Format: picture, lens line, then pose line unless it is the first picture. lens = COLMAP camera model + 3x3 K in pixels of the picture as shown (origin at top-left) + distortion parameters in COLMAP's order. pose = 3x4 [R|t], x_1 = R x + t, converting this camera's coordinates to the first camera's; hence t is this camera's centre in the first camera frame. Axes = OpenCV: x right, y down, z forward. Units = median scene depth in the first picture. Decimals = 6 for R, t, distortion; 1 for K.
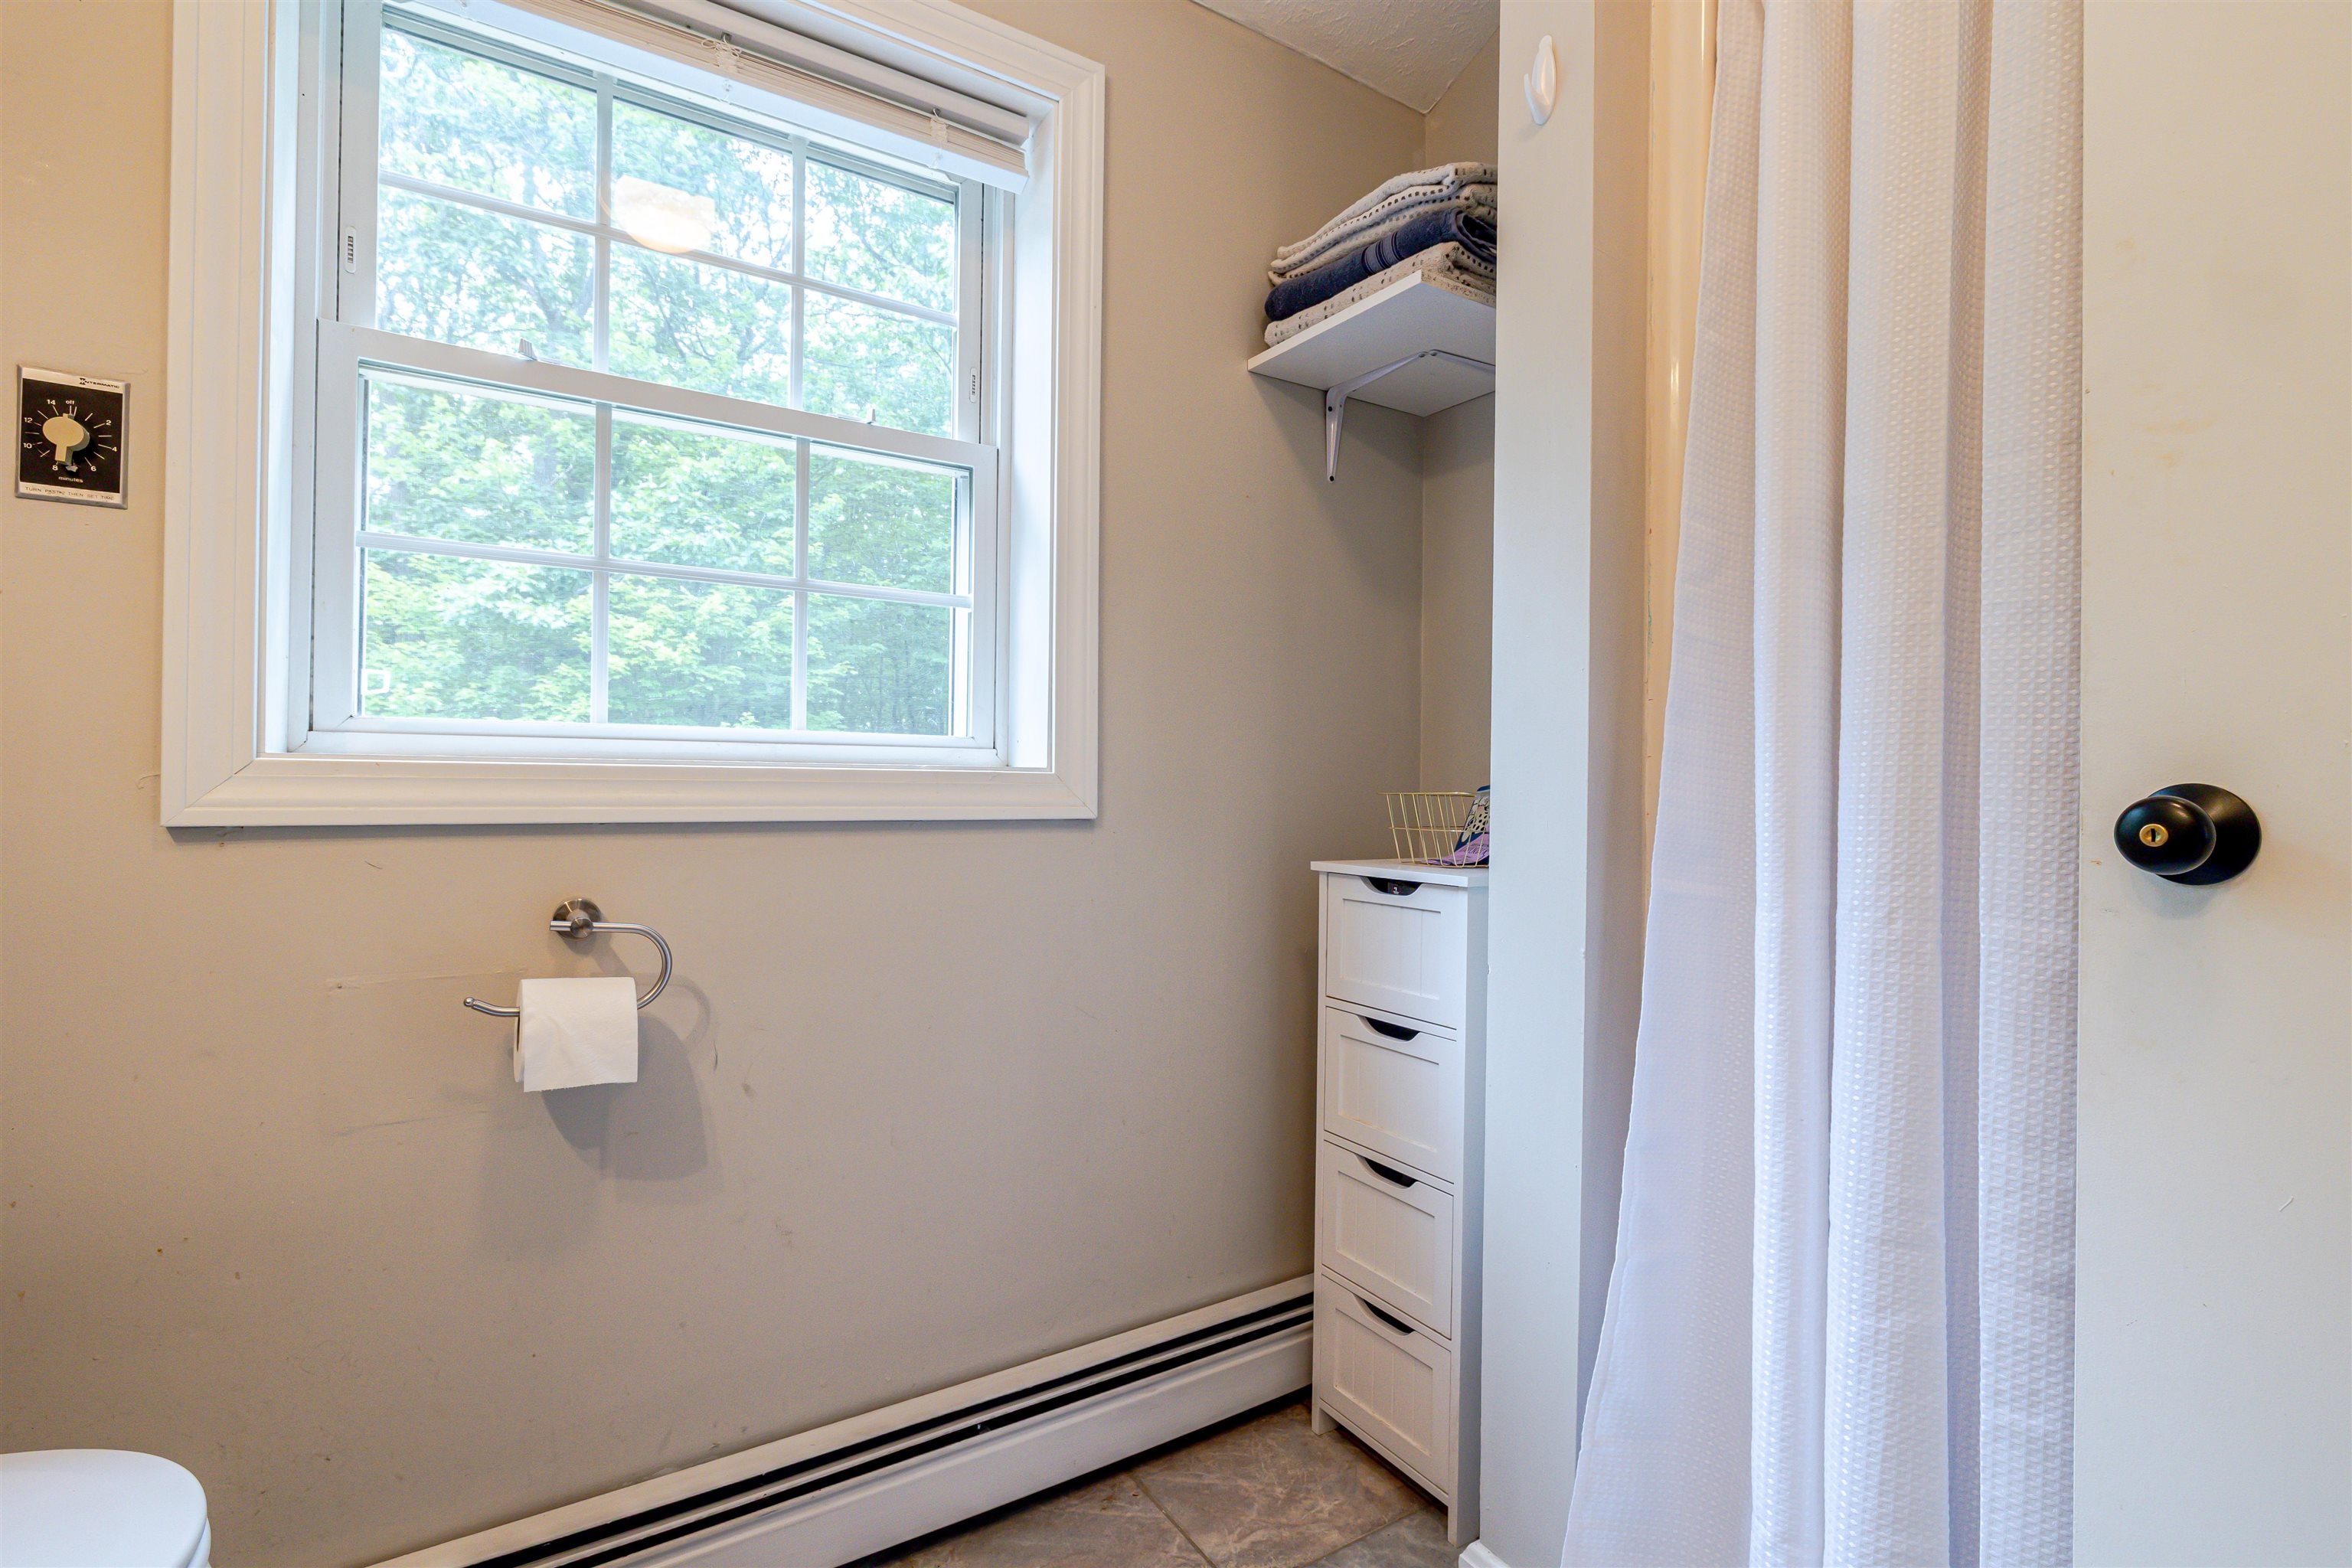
lens RADIAL K [[1066.4, 0, 1177.7], [0, 1066.4, 780.7], [0, 0, 1]] dist [0.000750, 0.000114]
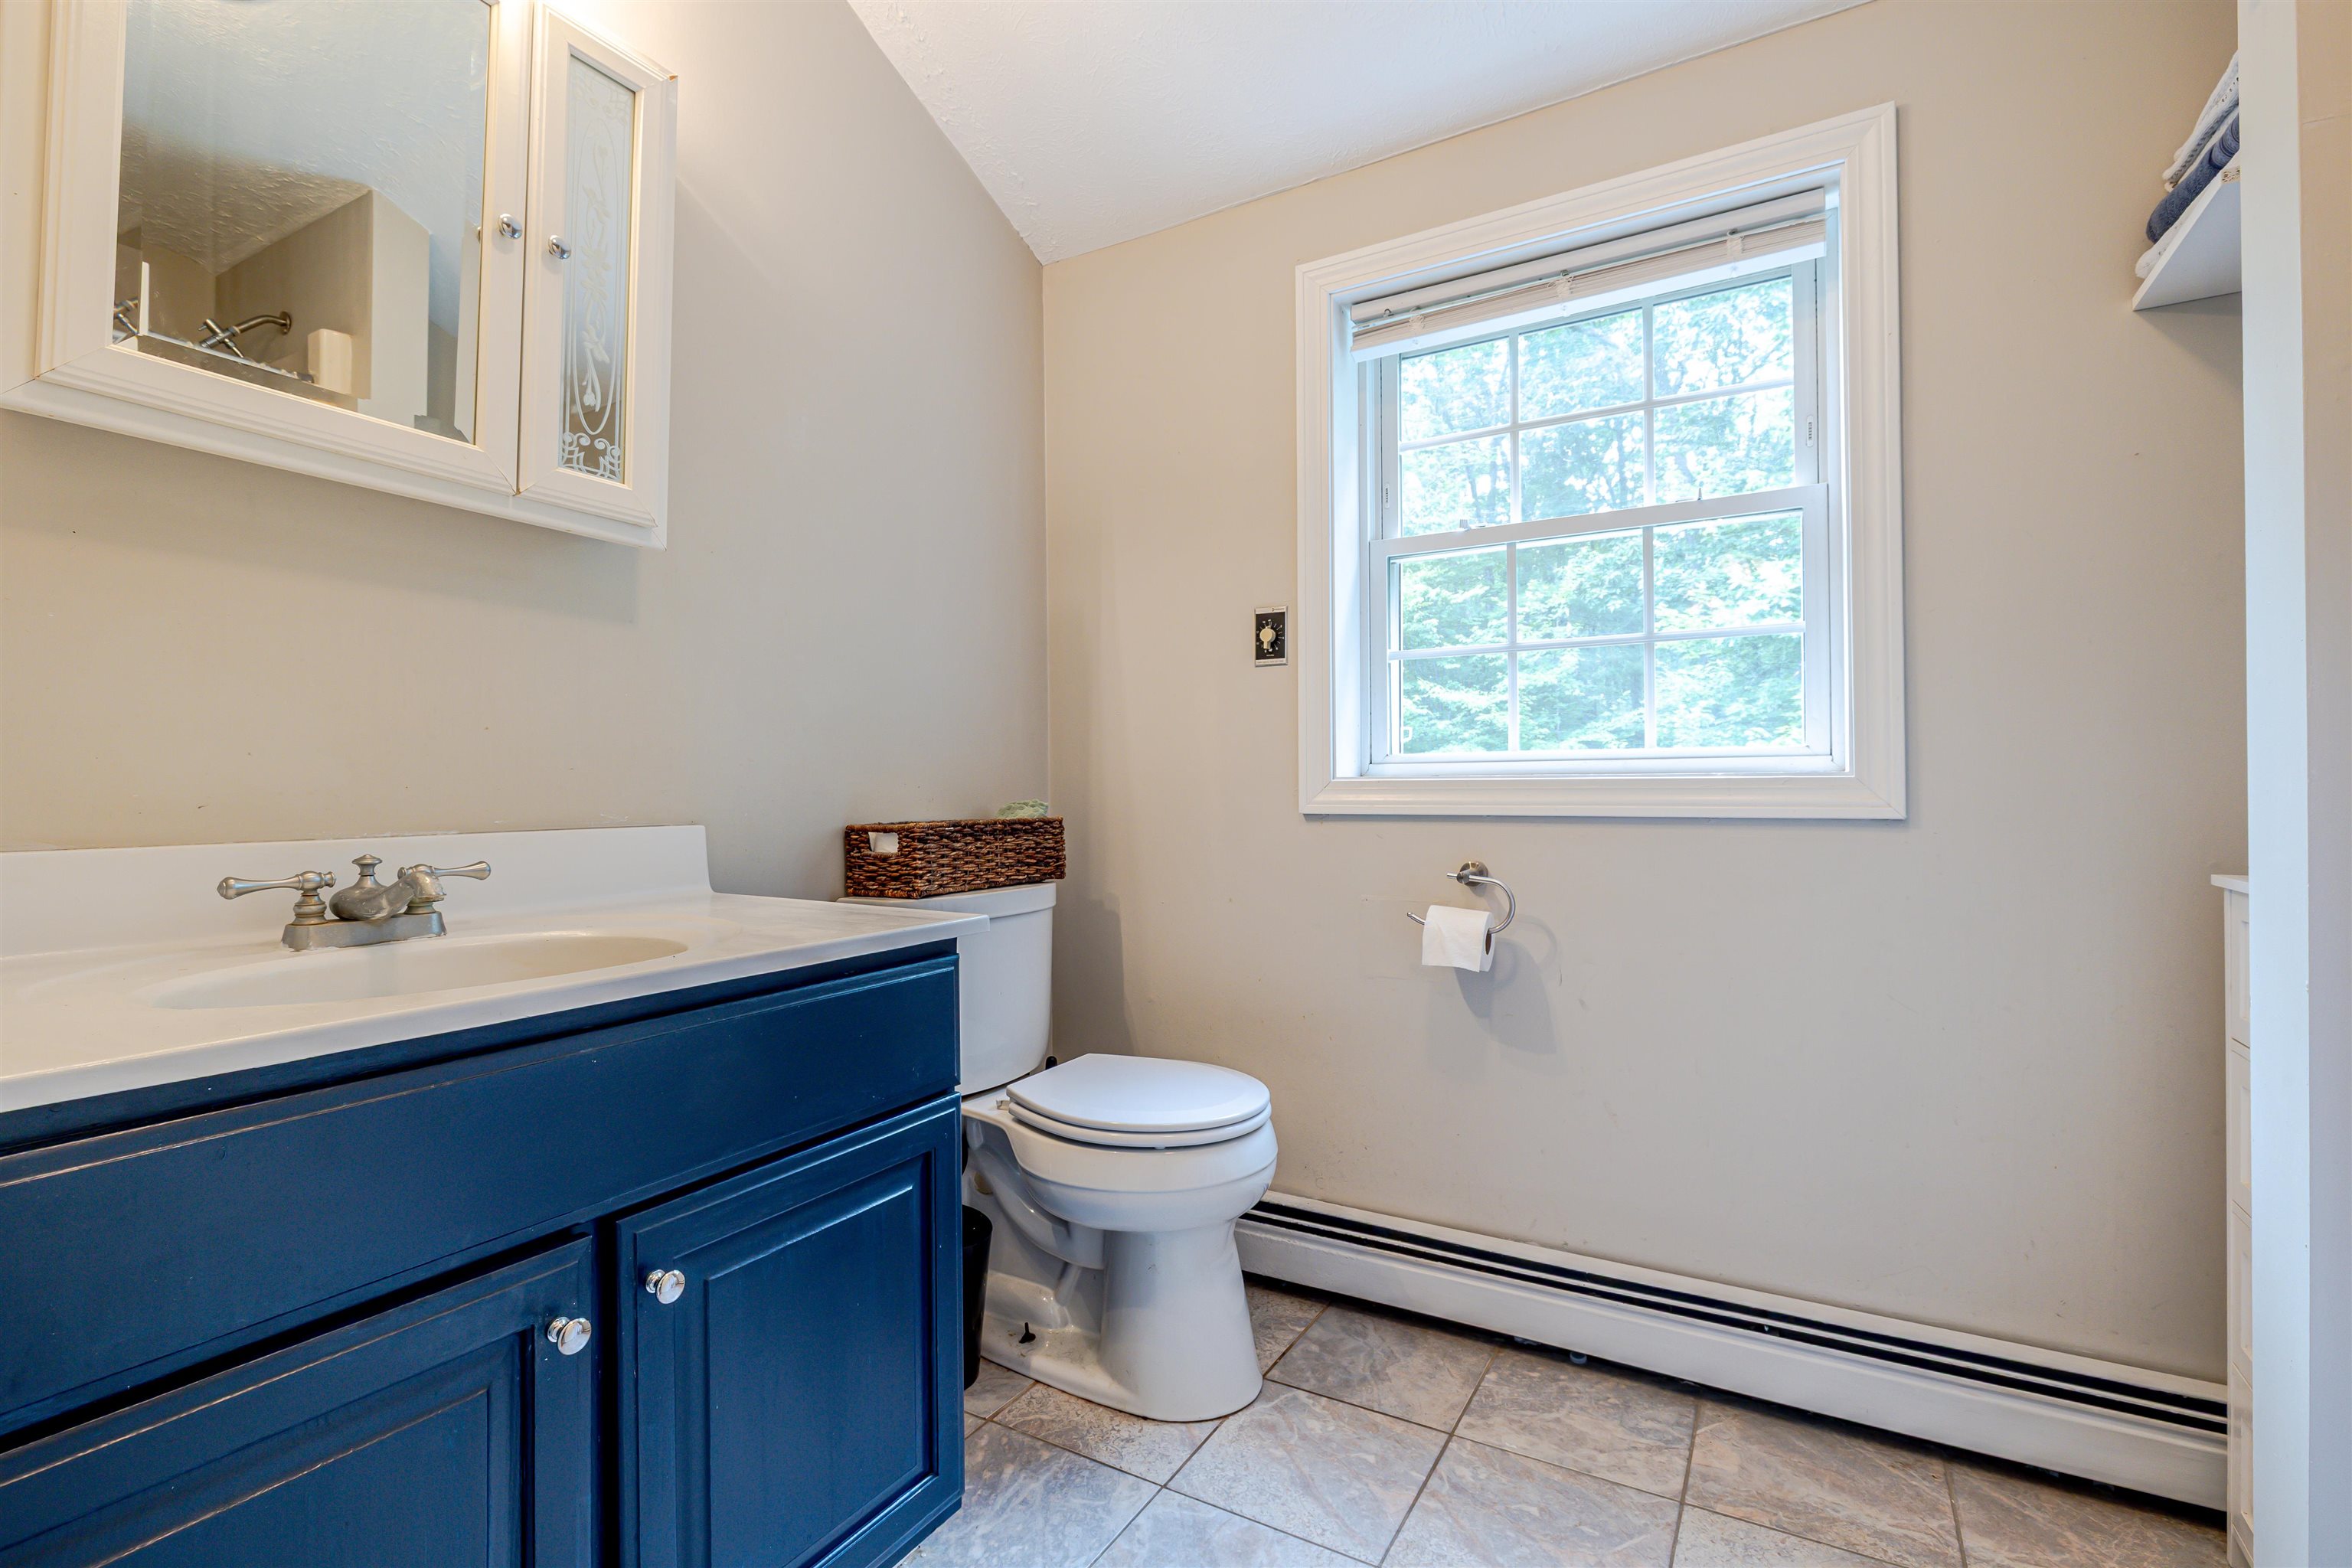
lens RADIAL K [[1066.4, 0, 1176.0], [0, 1066.4, 781.3], [0, 0, 1]] dist [0.000750, 0.000114]
pose [[0.449617, -0.017667, -0.893046, 0.590976], [0.014067, 0.999820, -0.012697, 0.002017], [0.893110, -0.006854, 0.449785, -0.117310]]
